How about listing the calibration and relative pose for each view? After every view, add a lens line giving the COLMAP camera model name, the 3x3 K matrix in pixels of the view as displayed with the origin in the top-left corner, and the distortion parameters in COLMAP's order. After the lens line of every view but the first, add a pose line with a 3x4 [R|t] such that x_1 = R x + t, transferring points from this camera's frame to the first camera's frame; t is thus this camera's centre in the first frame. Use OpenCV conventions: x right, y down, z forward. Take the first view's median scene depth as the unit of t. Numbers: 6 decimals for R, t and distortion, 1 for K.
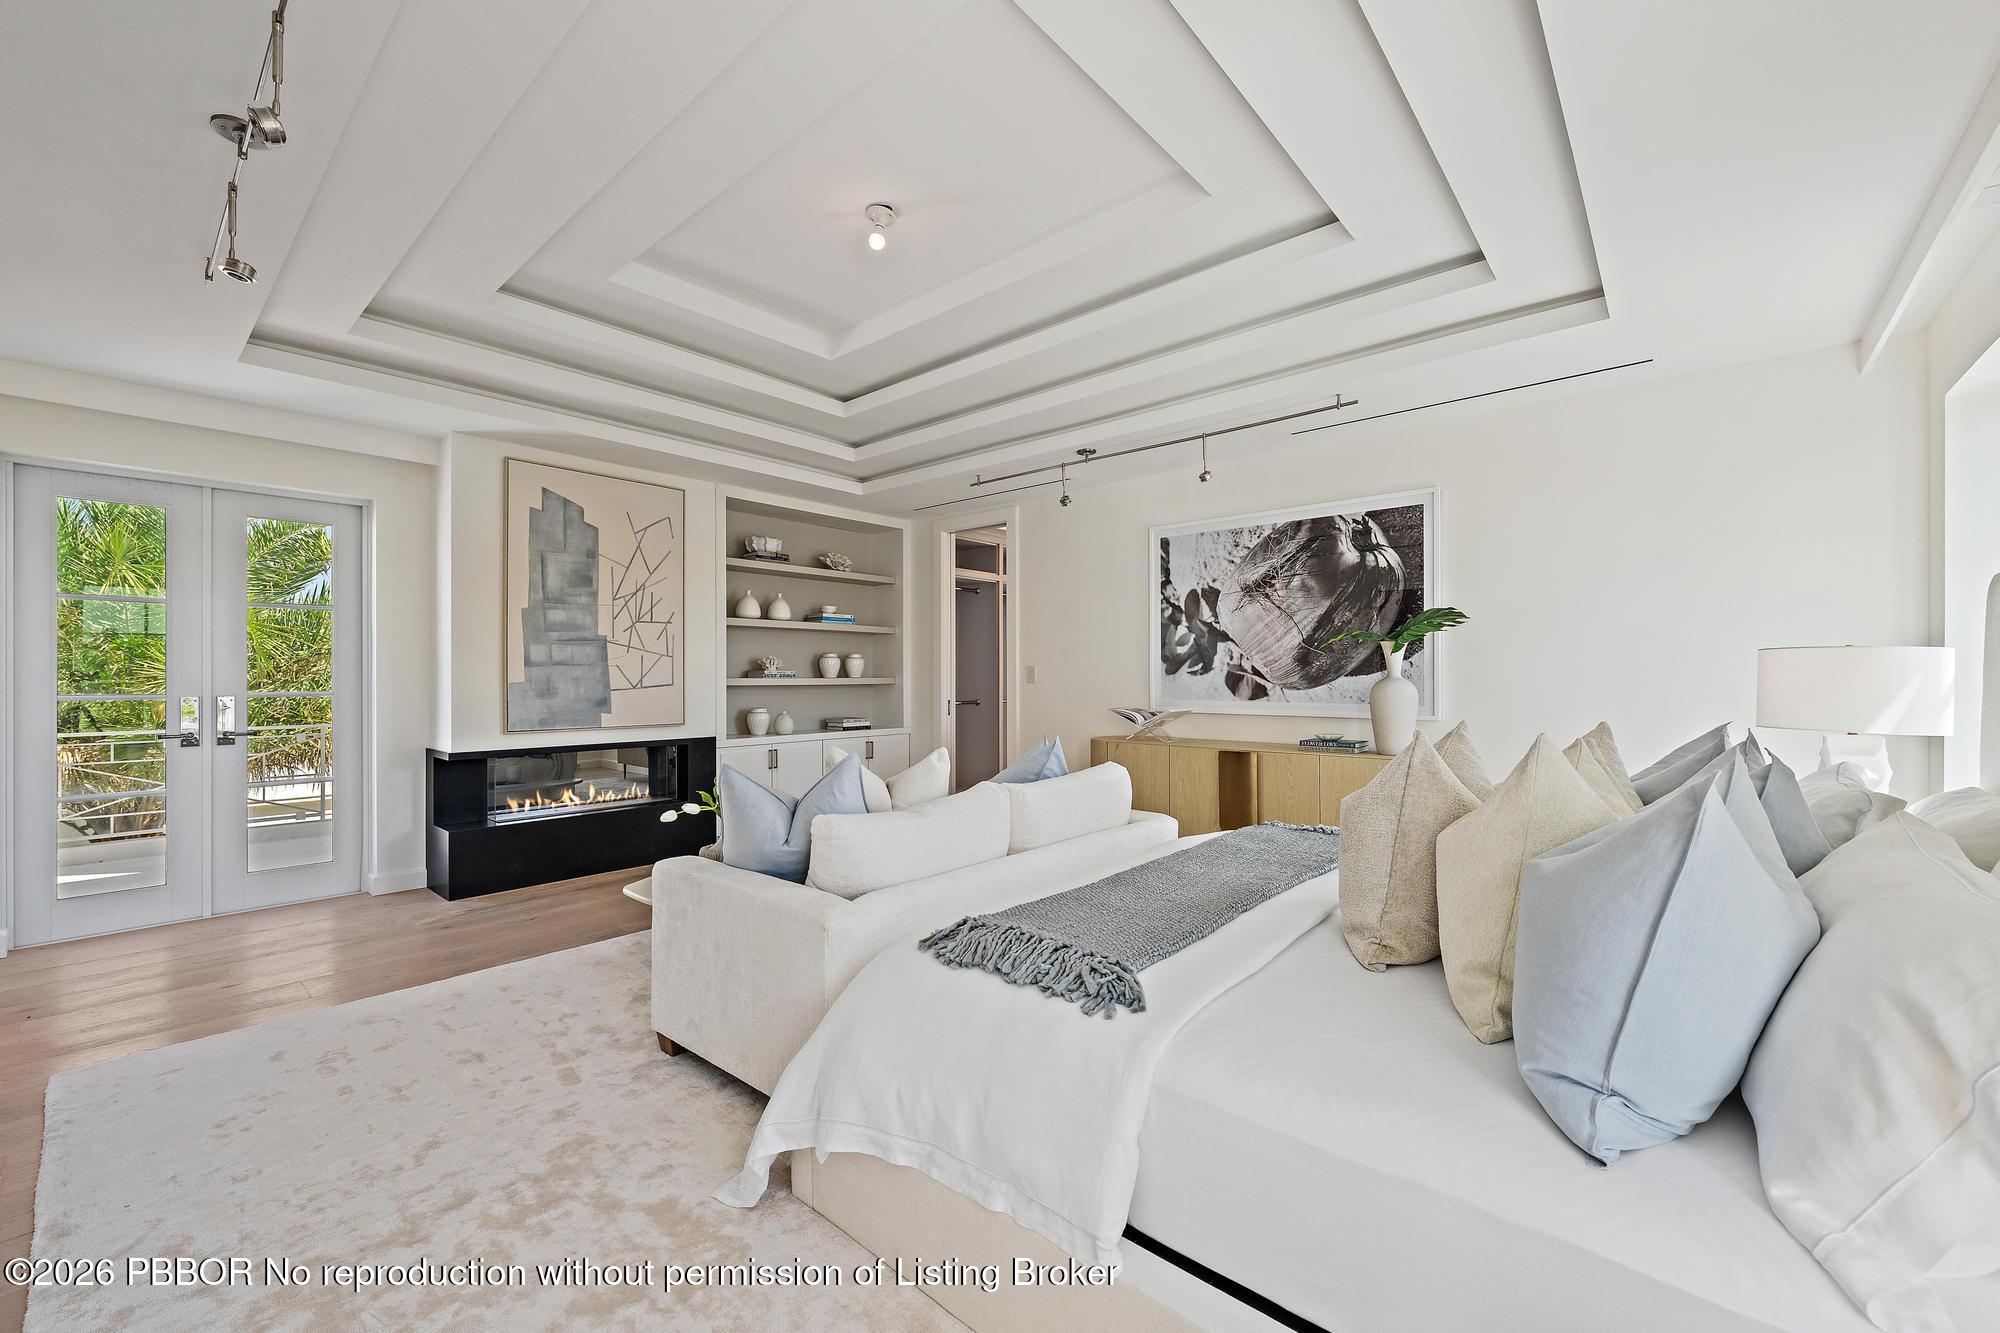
lens RADIAL K [[790.0, 0, 1006.4], [0, 790.0, 672.0], [0, 0, 1]] dist [0.000130, -0.000457]
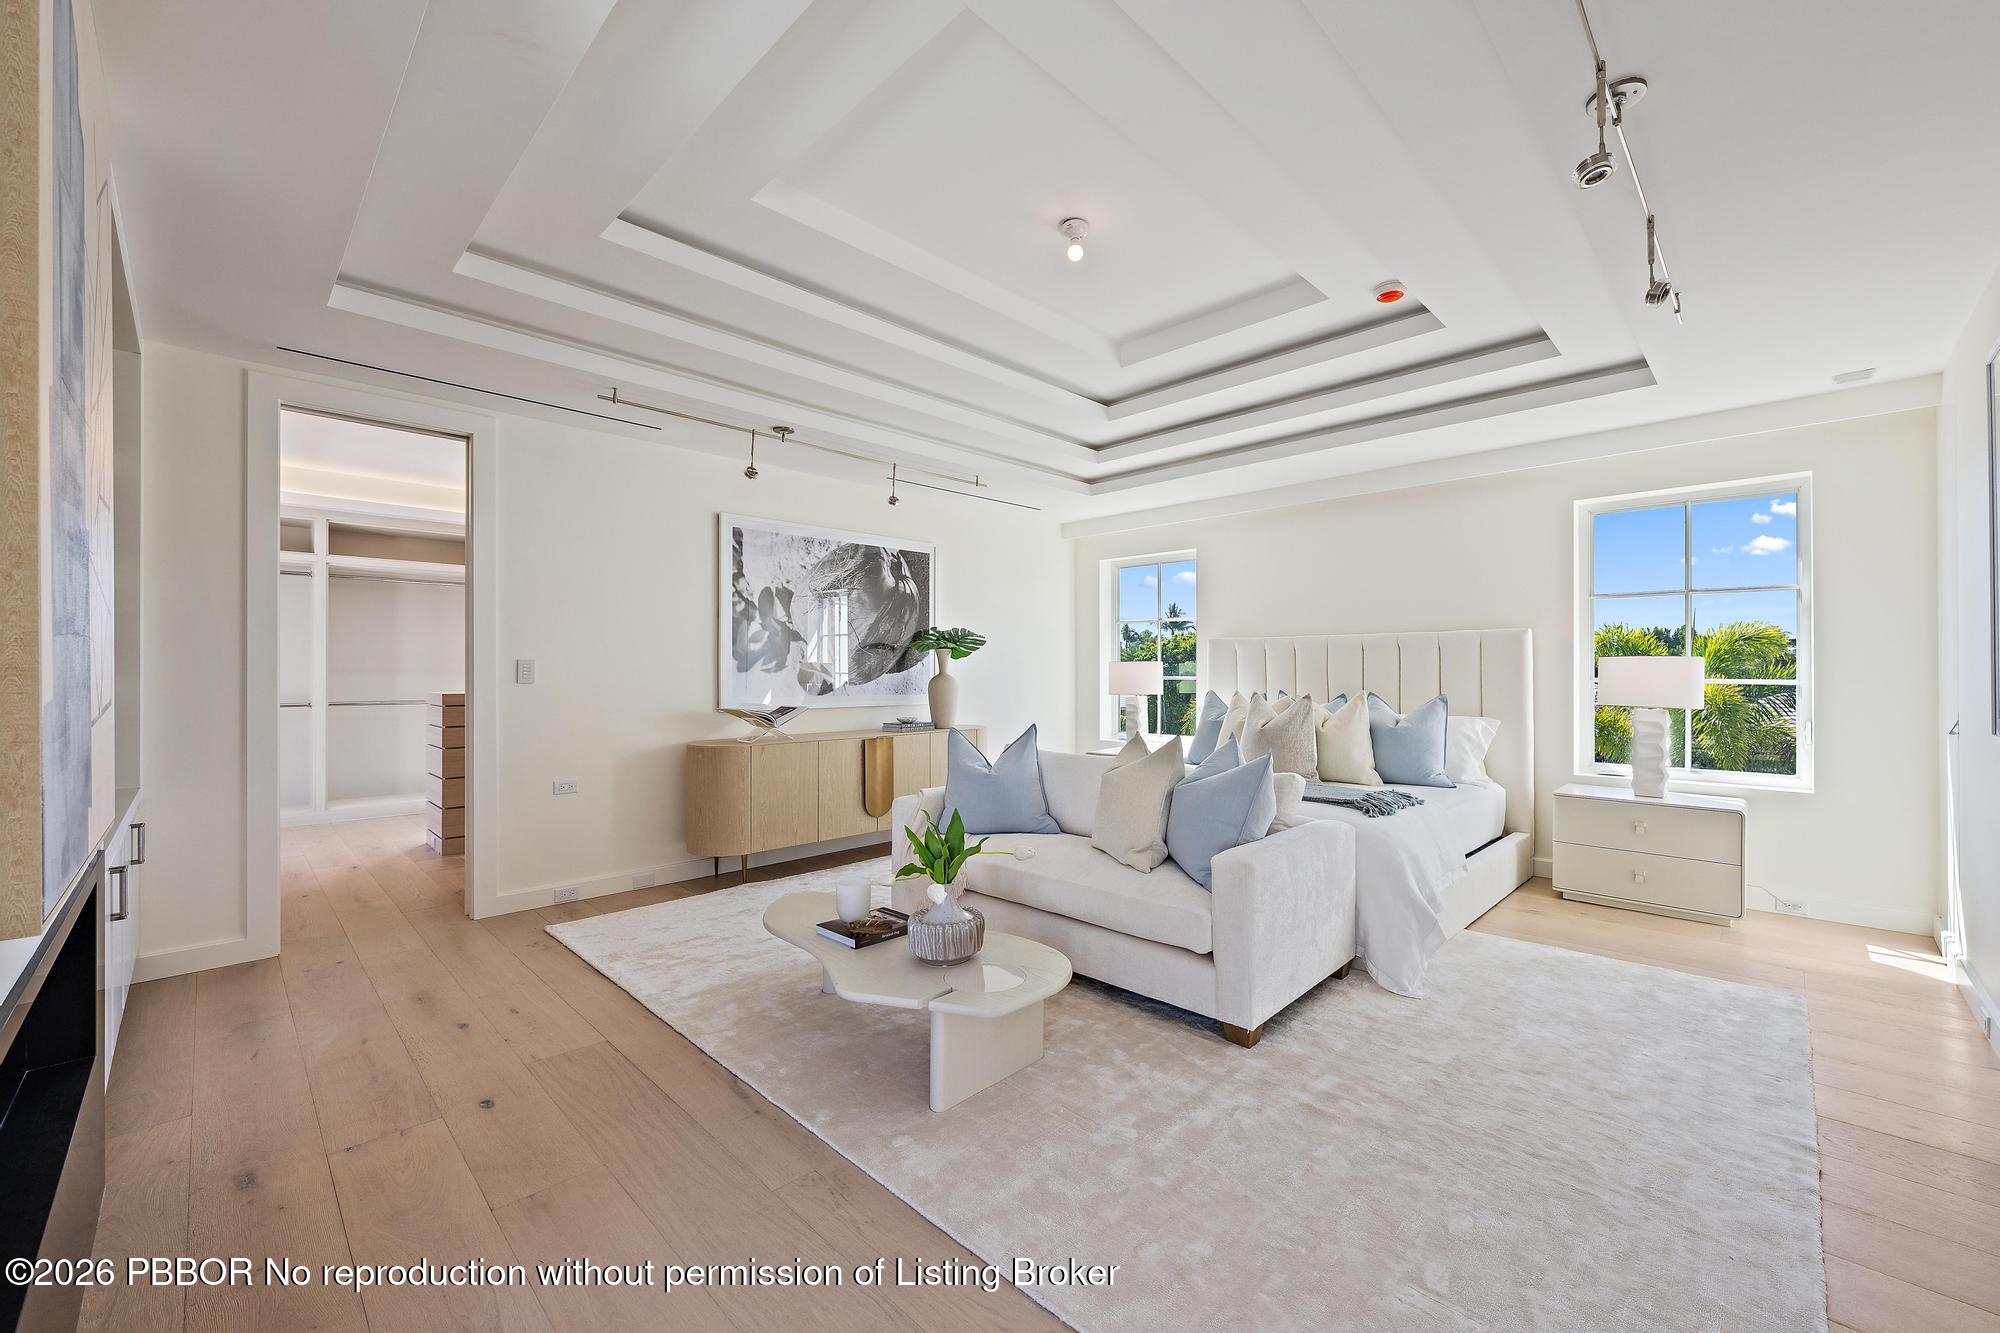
lens RADIAL K [[790.0, 0, 1006.1], [0, 790.0, 670.2], [0, 0, 1]] dist [0.000130, -0.000457]
pose [[0.067484, 0.002857, 0.997716, -0.771937], [-0.003651, 0.999990, -0.002616, 0.002553], [-0.997714, -0.003466, 0.067494, 0.655769]]
